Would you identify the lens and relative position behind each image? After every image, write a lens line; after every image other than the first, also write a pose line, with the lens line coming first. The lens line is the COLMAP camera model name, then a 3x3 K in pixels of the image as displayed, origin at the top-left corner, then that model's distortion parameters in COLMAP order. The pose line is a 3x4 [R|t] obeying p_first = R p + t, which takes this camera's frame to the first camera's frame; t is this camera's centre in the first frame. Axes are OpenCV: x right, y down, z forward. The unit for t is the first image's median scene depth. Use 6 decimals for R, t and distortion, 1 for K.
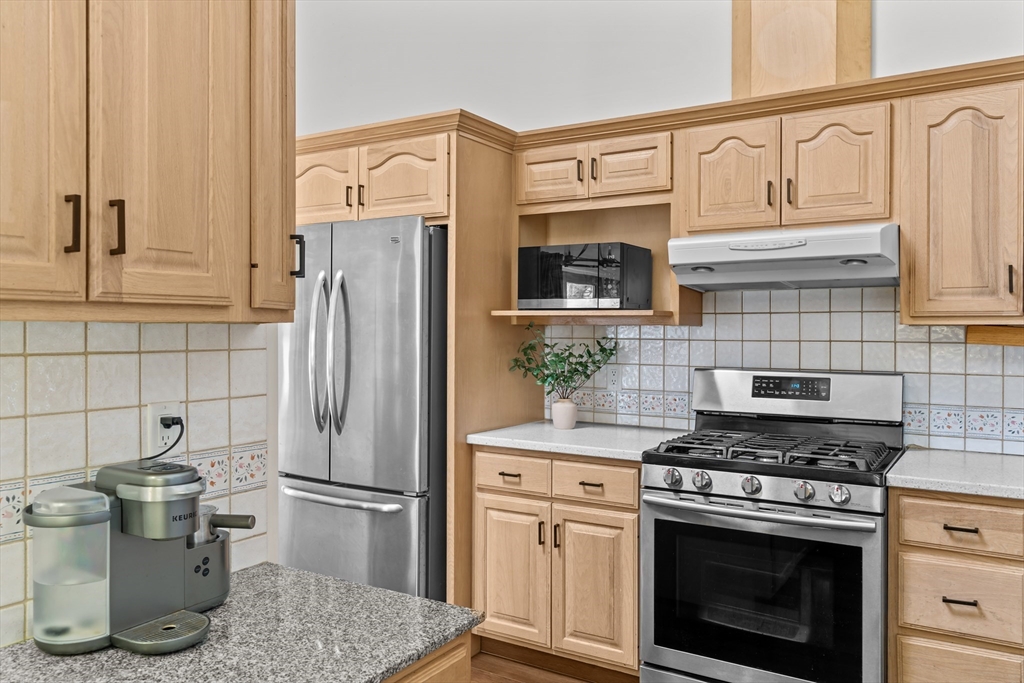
lens RADIAL K [[783.7, 0, 509.1], [0, 783.7, 337.0], [0, 0, 1]] dist [0.010964, -0.008255]
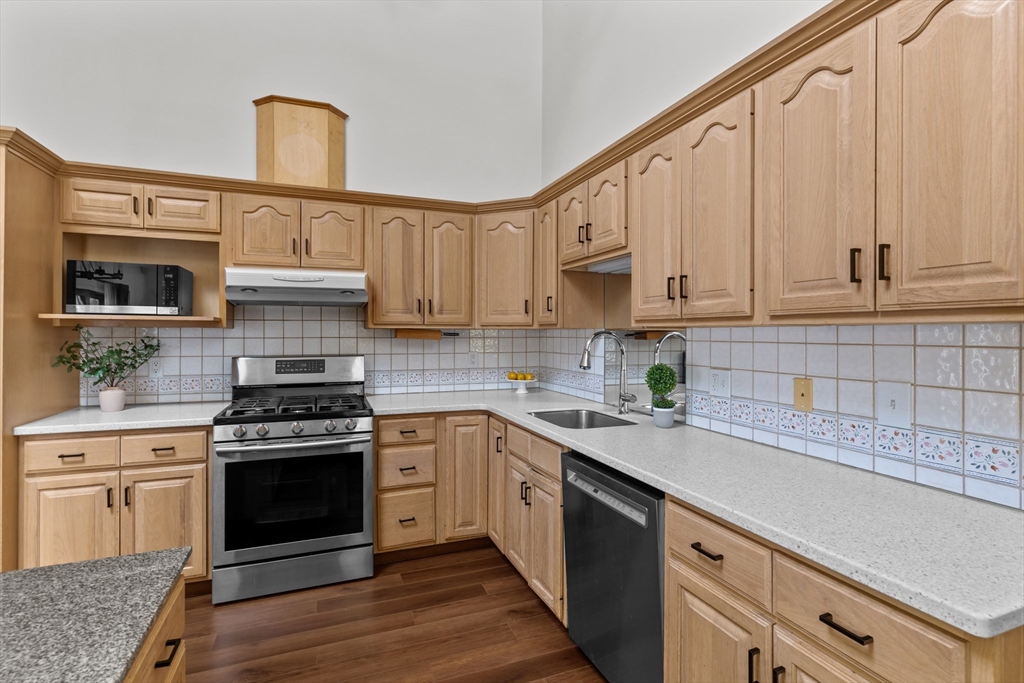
lens RADIAL K [[492.2, 0, 506.7], [0, 492.2, 334.8], [0, 0, 1]] dist [0.001298, -0.001308]
pose [[0.593652, -0.005726, 0.804702, -0.208679], [0.007500, 0.999971, 0.001582, 0.000249], [-0.804687, 0.005096, 0.593677, 0.048505]]
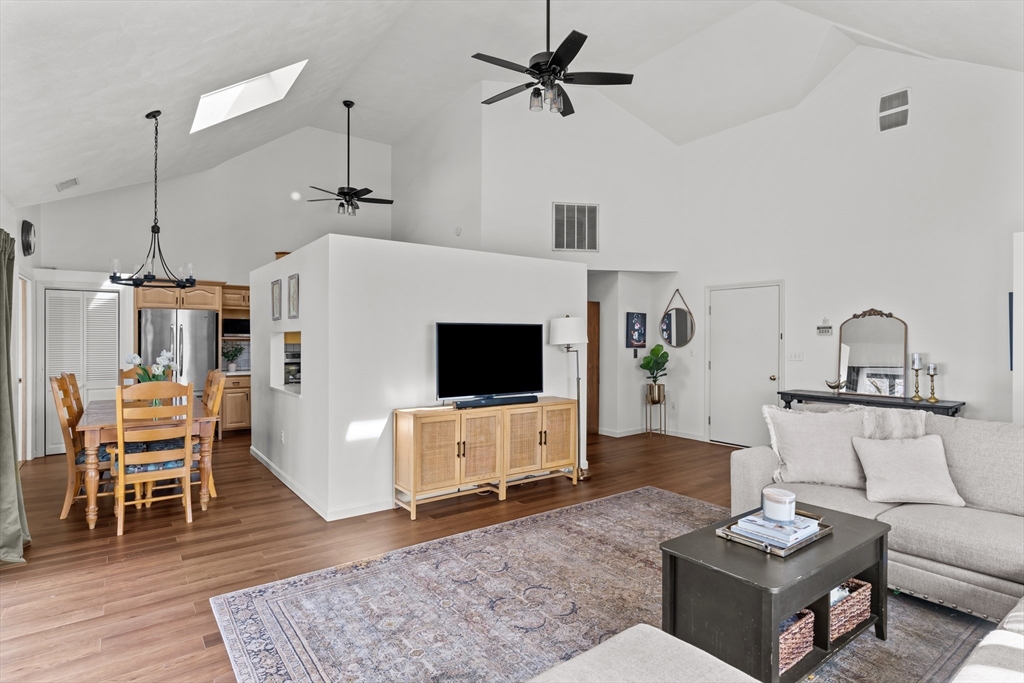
lens RADIAL K [[526.1, 0, 517.8], [0, 526.1, 341.1], [0, 0, 1]] dist [-0.005571, -0.000045]
pose [[0.347586, -0.005155, 0.937634, -1.896785], [0.008511, 0.999961, 0.002343, -0.014084], [-0.937610, 0.007166, 0.347616, -1.101041]]
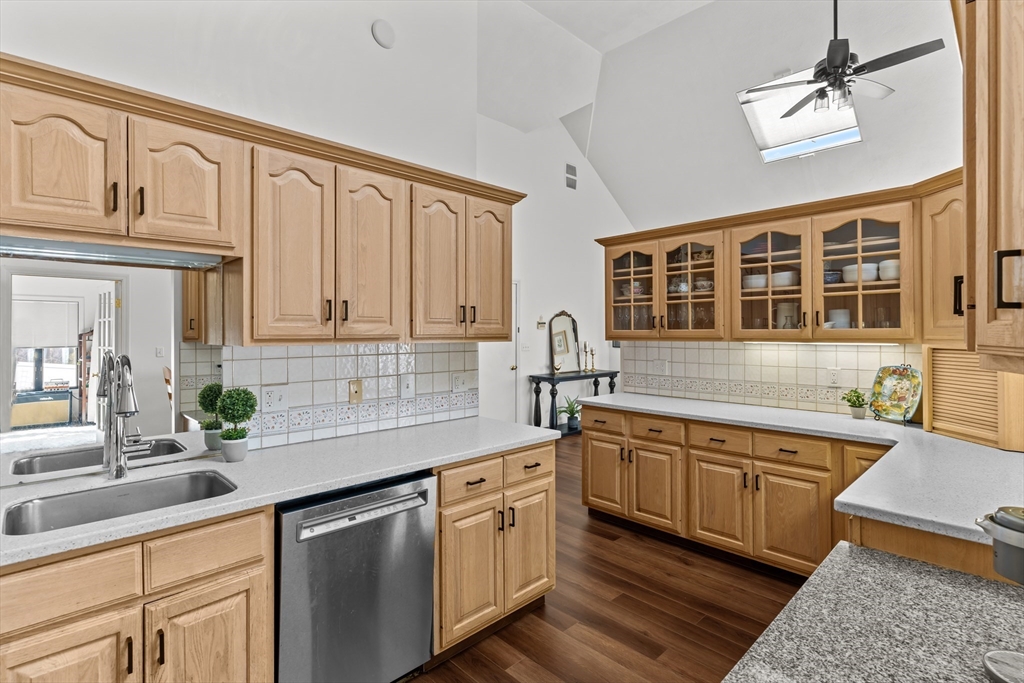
lens RADIAL K [[492.2, 0, 515.7], [0, 492.2, 331.8], [0, 0, 1]] dist [0.001298, -0.001308]
pose [[-0.975012, -0.000317, 0.222154, 0.033149], [0.002029, 0.999945, 0.010333, -0.034221], [-0.222144, 0.010525, -0.974957, 0.873779]]
